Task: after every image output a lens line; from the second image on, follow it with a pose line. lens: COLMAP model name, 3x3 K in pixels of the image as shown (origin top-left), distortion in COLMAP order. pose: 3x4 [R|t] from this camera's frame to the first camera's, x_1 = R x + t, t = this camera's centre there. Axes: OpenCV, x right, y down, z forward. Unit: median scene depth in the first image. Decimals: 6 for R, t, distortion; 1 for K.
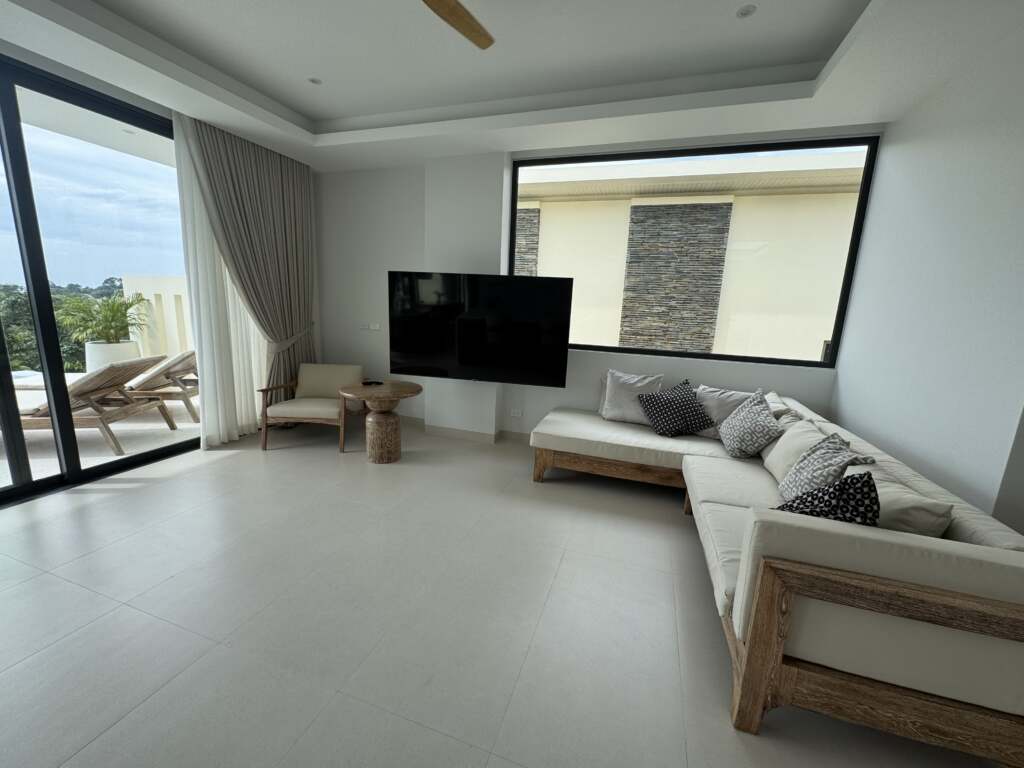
lens RADIAL K [[410.2, 0, 513.0], [0, 410.2, 382.2], [0, 0, 1]] dist [-0.004286, 0.000463]
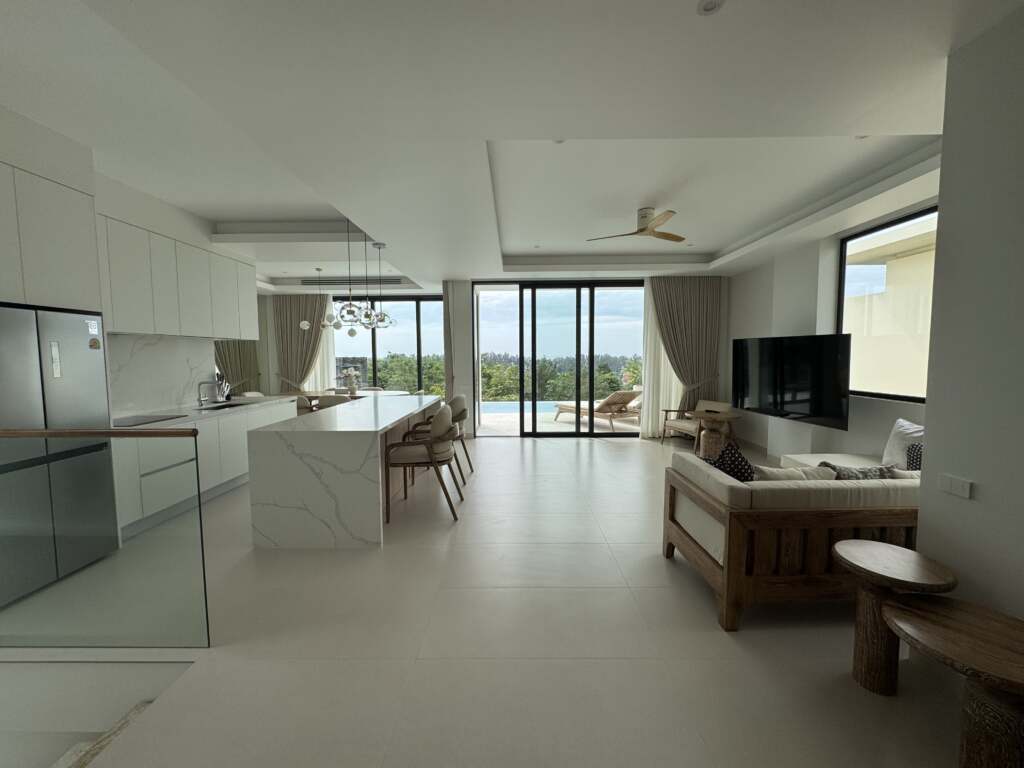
lens RADIAL K [[410.2, 0, 516.3], [0, 410.2, 383.2], [0, 0, 1]] dist [-0.004286, 0.000463]
pose [[0.326953, 0.021823, -0.944789, 0.881939], [-0.155453, 0.987357, -0.030989, 0.060149], [0.932168, 0.157002, 0.326212, -0.214237]]
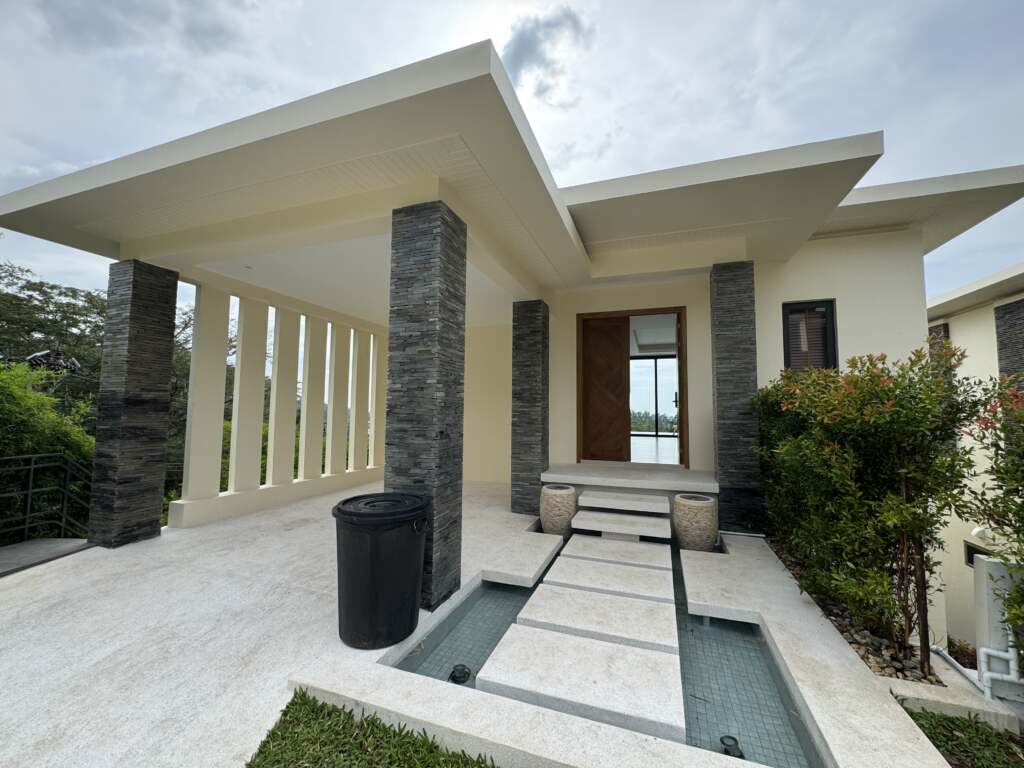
lens RADIAL K [[410.2, 0, 511.3], [0, 410.2, 382.8], [0, 0, 1]] dist [-0.004286, 0.000463]
pose [[-0.008650, -0.110253, -0.993866, 2.837405], [-0.195879, 0.974835, -0.106437, 0.426063], [0.980590, 0.193756, -0.030028, -0.737999]]
